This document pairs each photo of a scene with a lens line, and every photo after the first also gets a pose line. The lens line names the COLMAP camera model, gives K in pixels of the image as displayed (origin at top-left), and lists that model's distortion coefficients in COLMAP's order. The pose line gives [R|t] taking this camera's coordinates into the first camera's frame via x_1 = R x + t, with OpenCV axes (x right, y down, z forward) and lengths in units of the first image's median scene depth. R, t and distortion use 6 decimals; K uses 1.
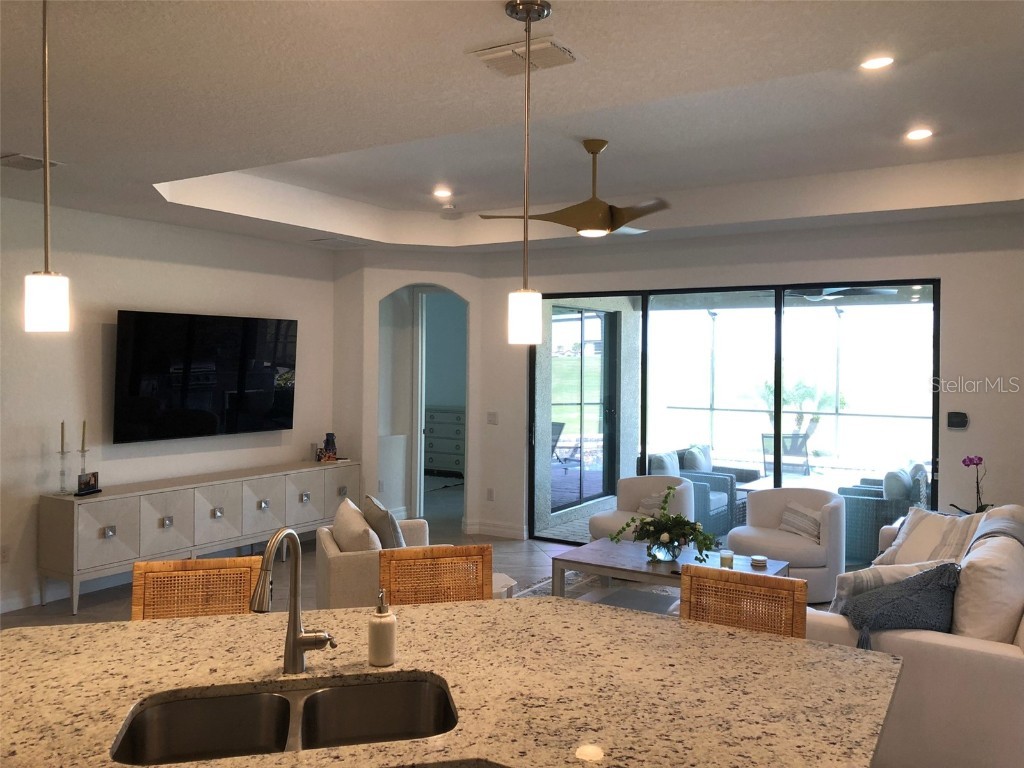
lens RADIAL K [[839.7, 0, 512.0], [0, 839.7, 384.0], [0, 0, 1]] dist [0.035234, -0.000283]
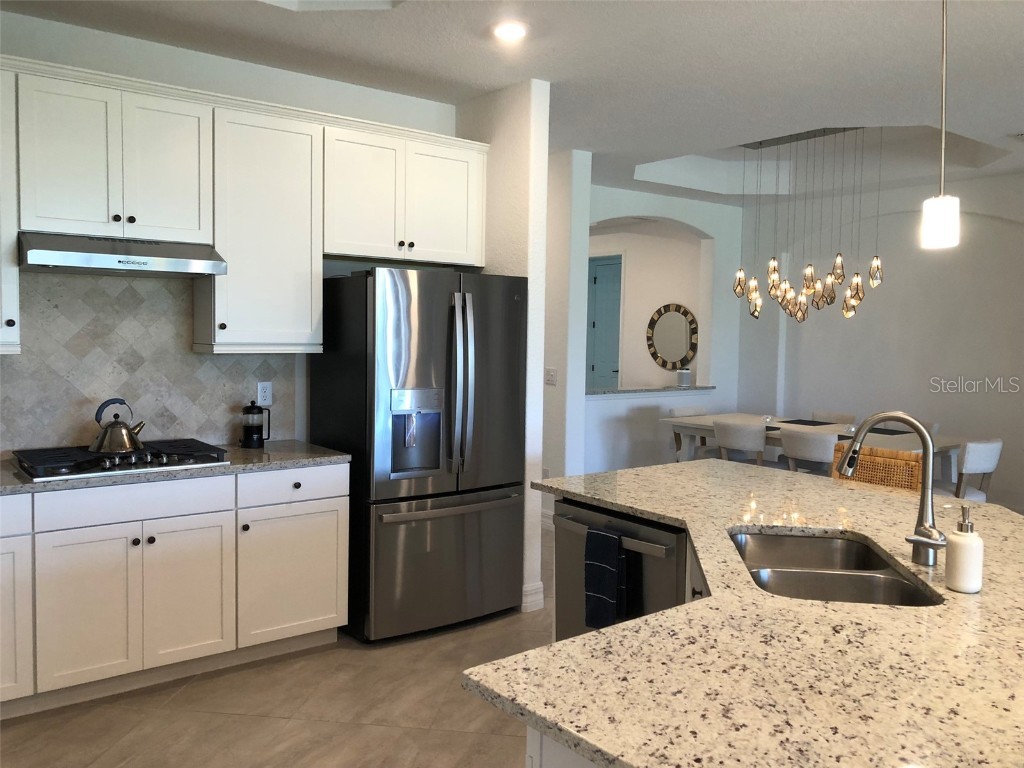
lens RADIAL K [[820.4, 0, 512.0], [0, 820.4, 384.0], [0, 0, 1]] dist [0.003543, -0.000827]
pose [[-0.346590, 0.048798, -0.936747, 0.931890], [-0.039433, 0.997005, 0.066527, 0.097961], [0.937188, 0.059996, -0.343628, 0.998842]]
